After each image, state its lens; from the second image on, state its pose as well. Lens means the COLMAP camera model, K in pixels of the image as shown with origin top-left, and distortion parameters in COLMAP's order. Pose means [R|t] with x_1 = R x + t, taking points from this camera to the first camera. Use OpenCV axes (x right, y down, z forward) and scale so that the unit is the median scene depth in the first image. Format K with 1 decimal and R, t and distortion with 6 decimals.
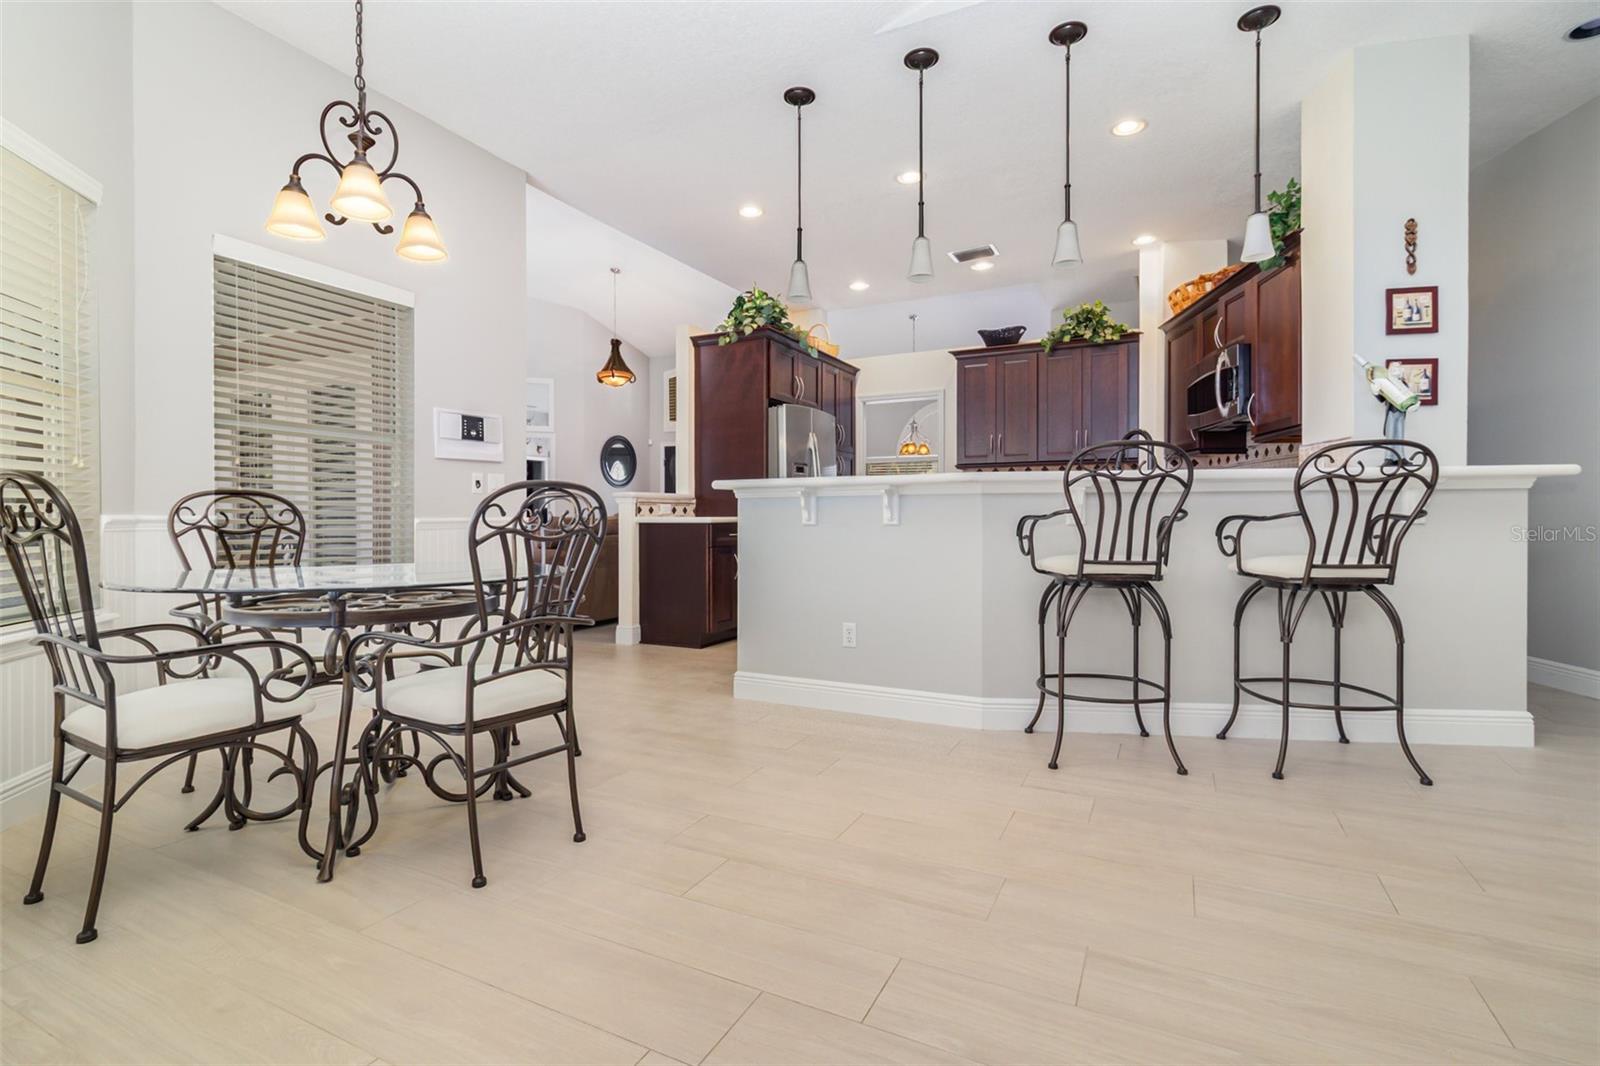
lens RADIAL K [[746.2, 0, 792.6], [0, 746.2, 527.5], [0, 0, 1]] dist [0.001639, 0.000344]
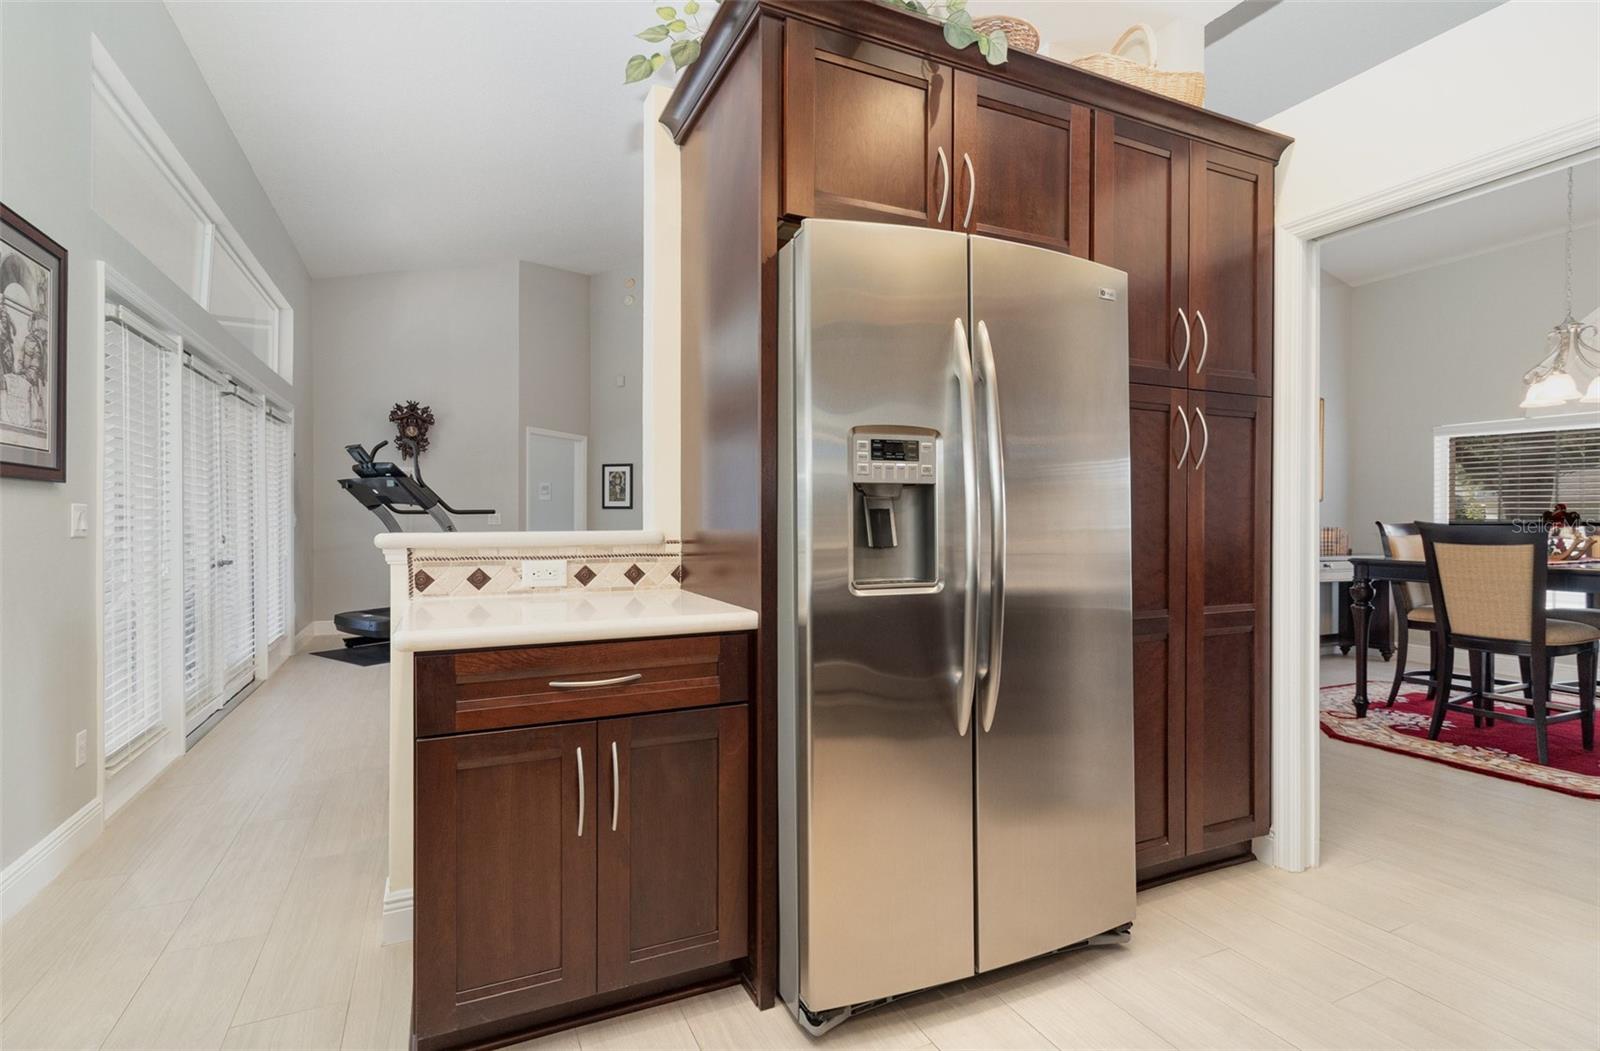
lens RADIAL K [[740.7, 0, 801.7], [0, 740.7, 522.1], [0, 0, 1]] dist [0.000972, 0.000577]
pose [[0.792874, 0.004739, -0.609368, 0.205936], [-0.011662, 0.999905, -0.007398, -0.066662], [0.609274, 0.012972, 0.792853, 1.067717]]
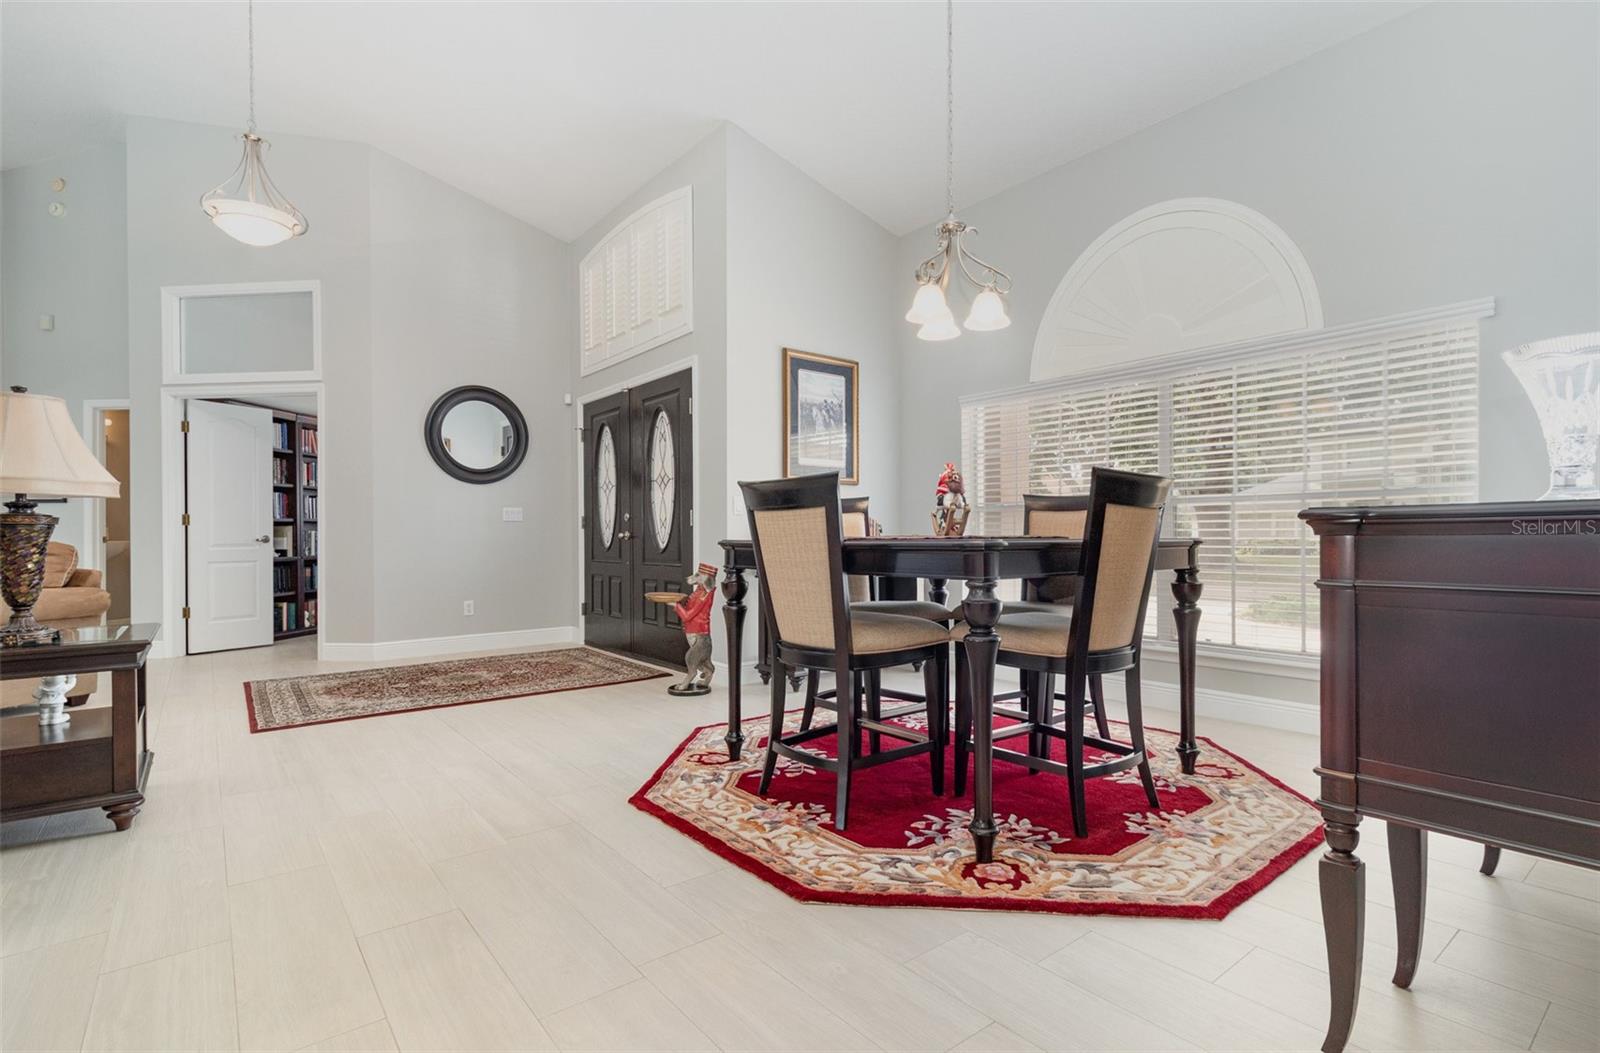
lens RADIAL K [[756.6, 0, 797.2], [0, 756.6, 532.5], [0, 0, 1]] dist [-0.016931, -0.000054]
pose [[0.910029, -0.006971, -0.414487, 0.579870], [0.000108, 0.999863, -0.016578, -0.026951], [0.414546, 0.015042, 0.909904, 1.723581]]
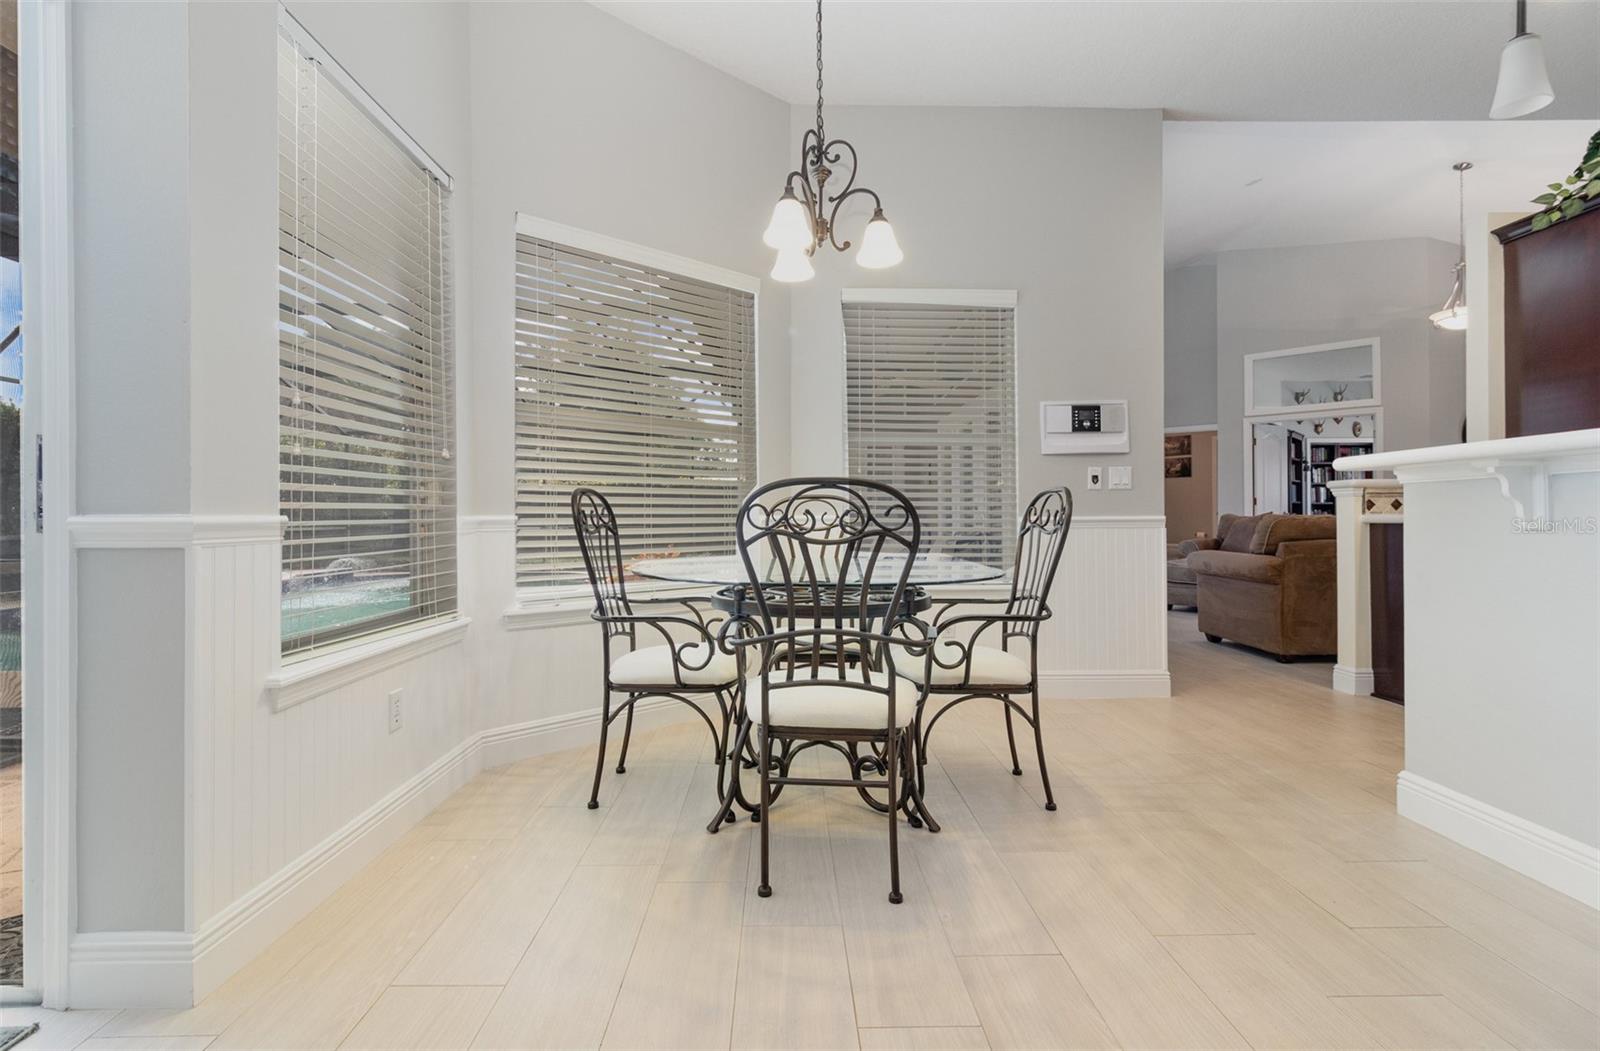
lens RADIAL K [[756.5, 0, 796.7], [0, 756.5, 512.7], [0, 0, 1]] dist [-0.000189, 0.000015]
pose [[0.473809, -0.008199, -0.880589, 0.211778], [-0.007606, 0.999881, -0.013402, -0.003238], [0.880595, 0.013048, 0.473691, 0.251359]]
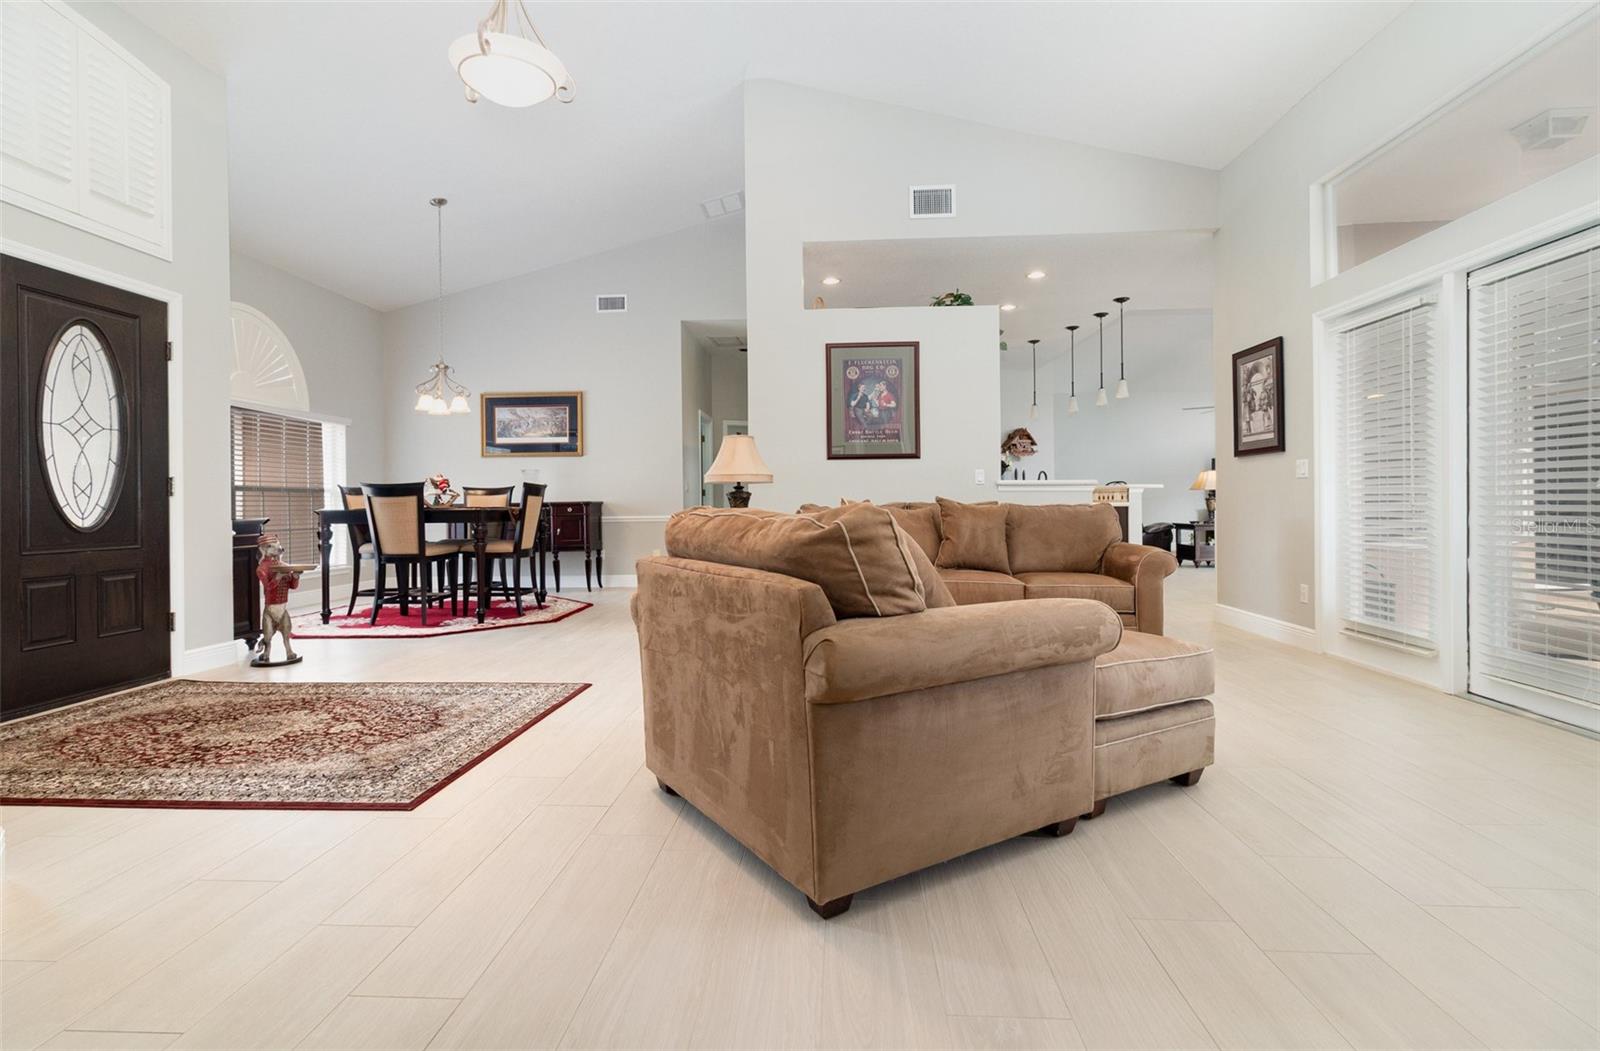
lens RADIAL K [[756.5, 0, 796.7], [0, 756.5, 512.7], [0, 0, 1]] dist [-0.000189, 0.000015]
pose [[-0.402174, -0.003805, 0.915556, -1.403634], [0.022254, 0.999655, 0.013930, -0.032064], [-0.915293, 0.025977, -0.401950, 2.431639]]
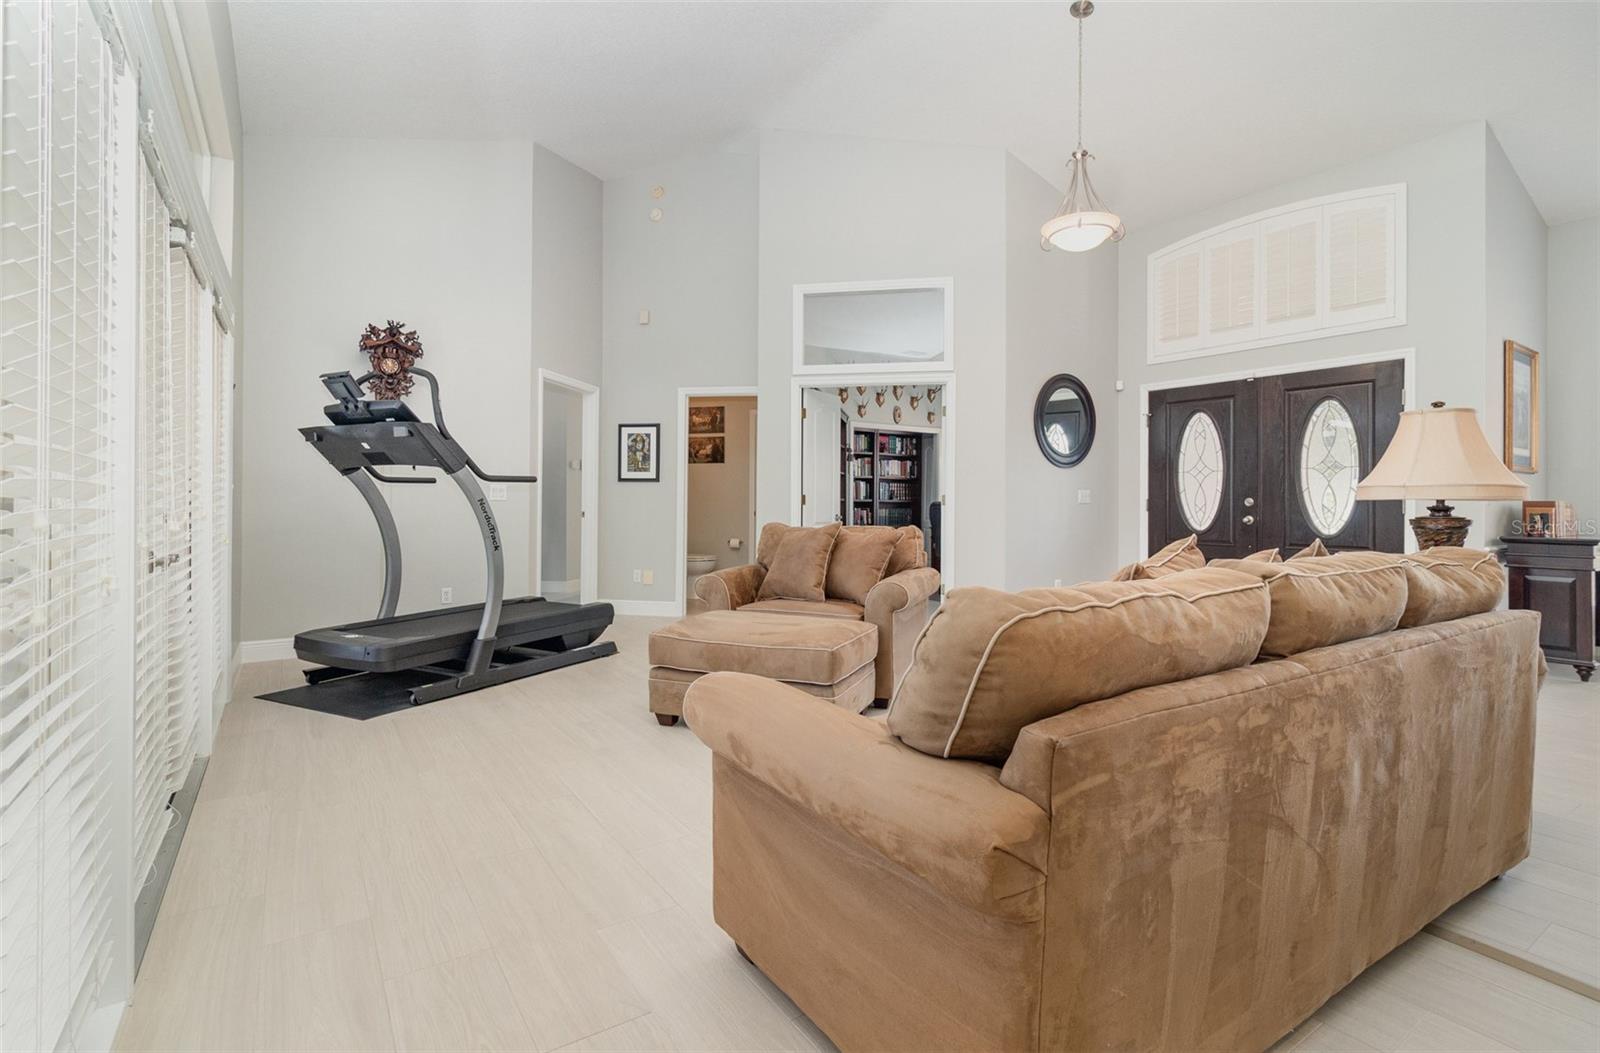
lens RADIAL K [[747.7, 0, 779.0], [0, 747.7, 501.8], [0, 0, 1]] dist [-0.002341, -0.001013]
pose [[0.861996, 0.002260, -0.506910, -0.378314], [-0.011361, 0.999825, -0.014862, -0.048626], [0.506788, 0.018571, 0.861871, 1.152400]]
